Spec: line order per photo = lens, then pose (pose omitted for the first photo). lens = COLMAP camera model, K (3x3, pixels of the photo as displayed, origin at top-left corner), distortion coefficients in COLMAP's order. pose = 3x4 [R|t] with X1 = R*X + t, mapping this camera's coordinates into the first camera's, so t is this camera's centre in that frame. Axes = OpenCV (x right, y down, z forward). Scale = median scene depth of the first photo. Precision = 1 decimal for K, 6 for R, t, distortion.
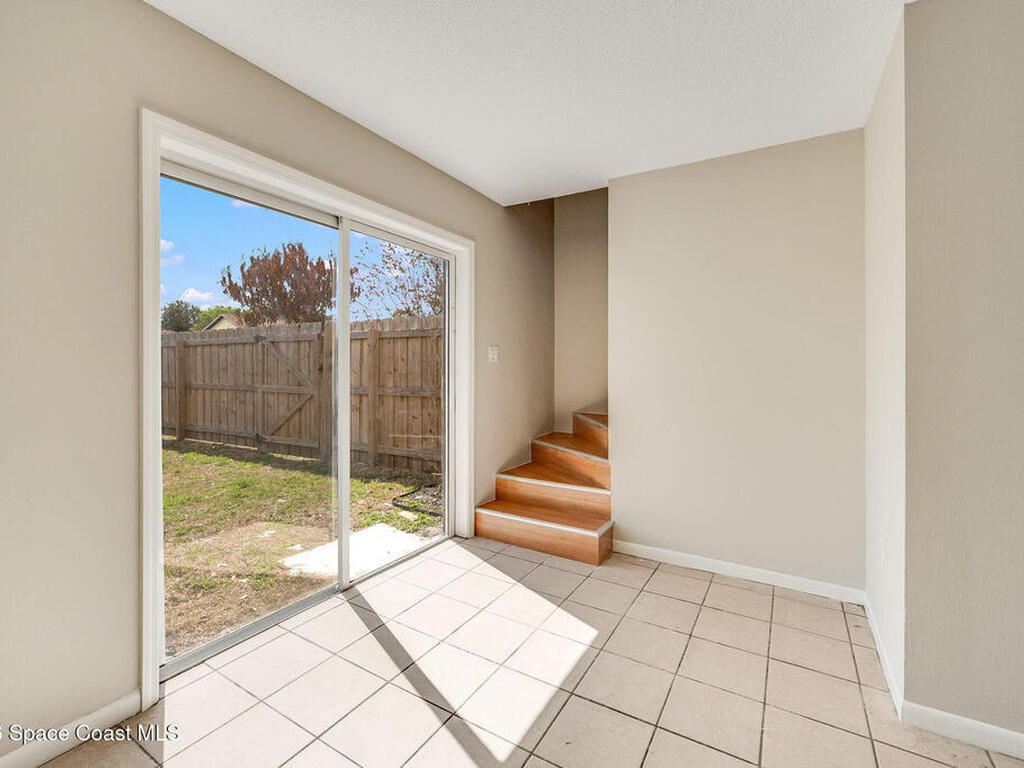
lens RADIAL K [[461.1, 0, 519.8], [0, 461.1, 364.8], [0, 0, 1]] dist [0.004181, 0.001274]
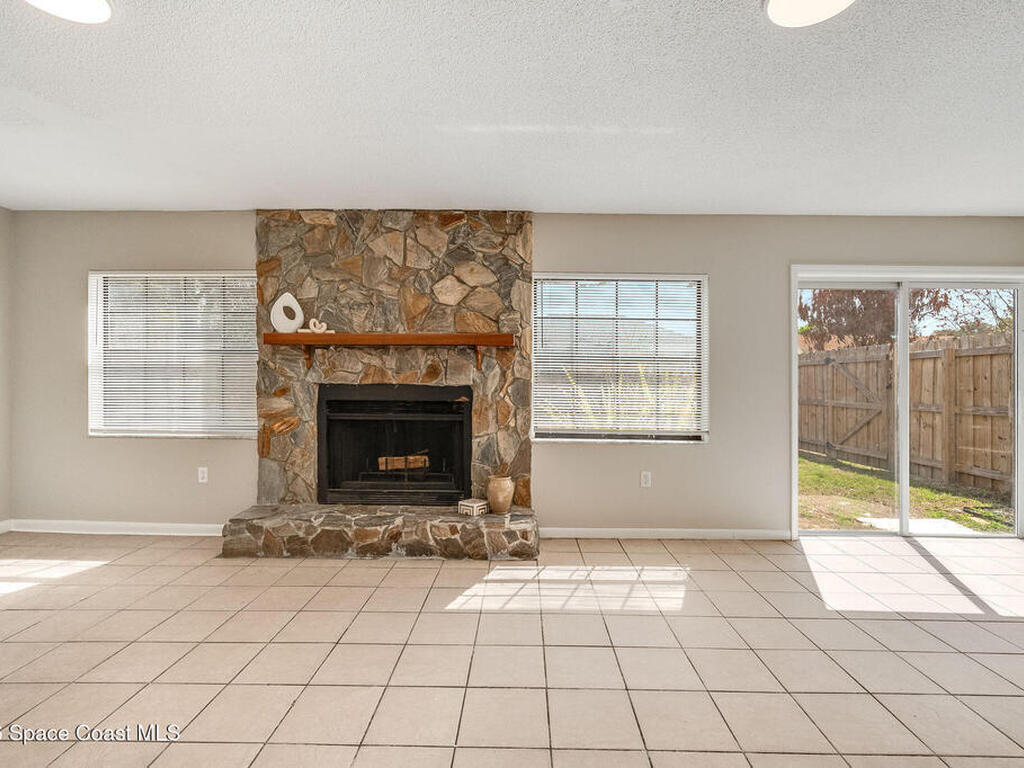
lens RADIAL K [[499.5, 0, 517.5], [0, 499.5, 386.3], [0, 0, 1]] dist [0.001093, 0.001650]
pose [[0.495209, 0.003465, -0.868767, 0.190446], [0.001242, 0.999988, 0.004697, 0.000886], [0.868773, -0.003405, 0.495199, -0.414554]]
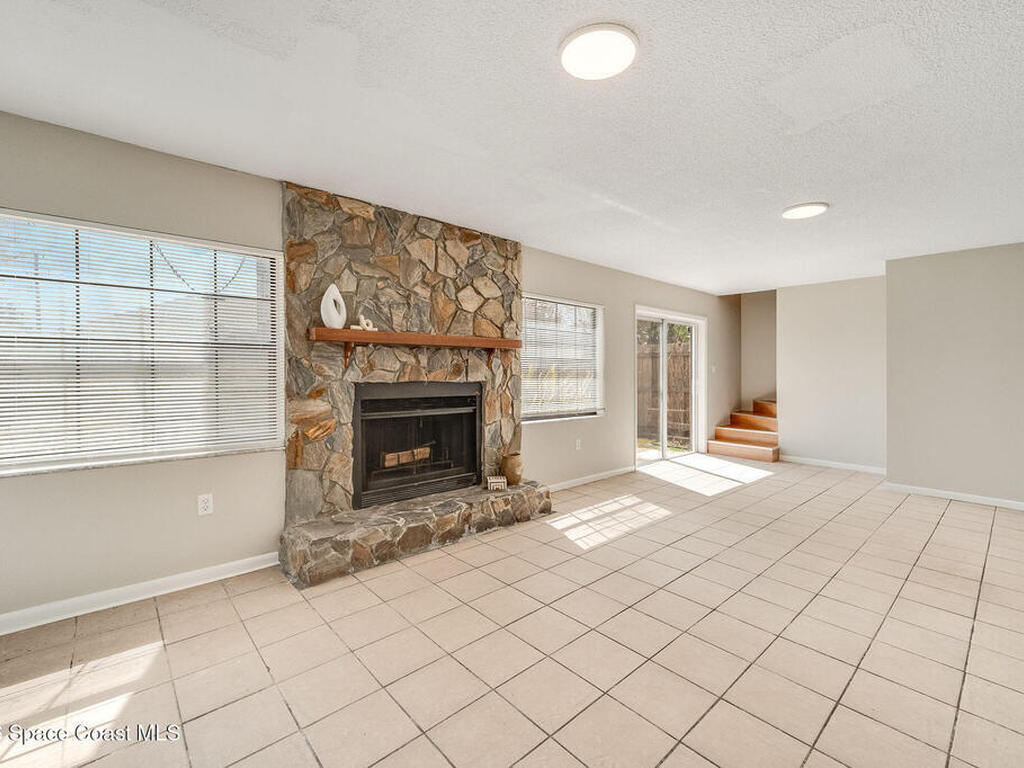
lens RADIAL K [[461.1, 0, 514.9], [0, 461.1, 373.9], [0, 0, 1]] dist [0.004181, 0.001274]
pose [[0.954656, -0.005613, -0.297659, -0.202558], [0.008163, 0.999940, 0.007323, -0.015780], [0.297600, -0.009421, 0.954644, -0.868867]]
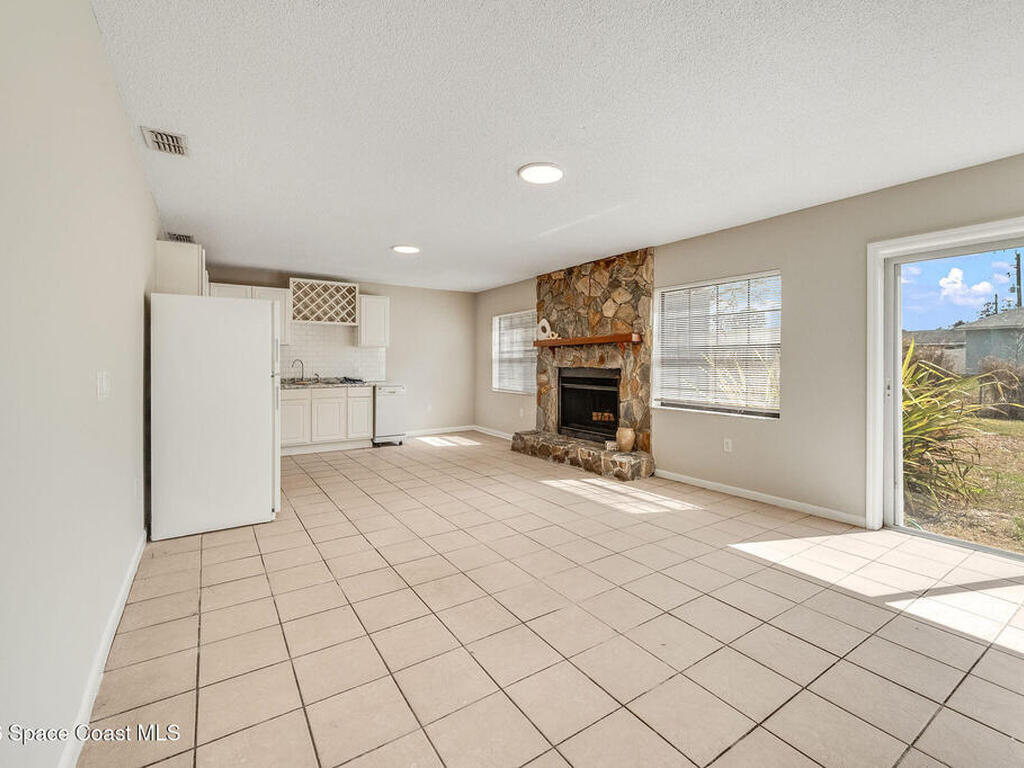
lens RADIAL K [[461.1, 0, 513.7], [0, 461.1, 379.1], [0, 0, 1]] dist [0.004181, 0.001274]
pose [[-0.437688, 0.015771, -0.898989, 0.572975], [-0.005907, 0.999774, 0.020415, 0.007616], [0.899108, 0.014246, -0.437496, 0.146636]]
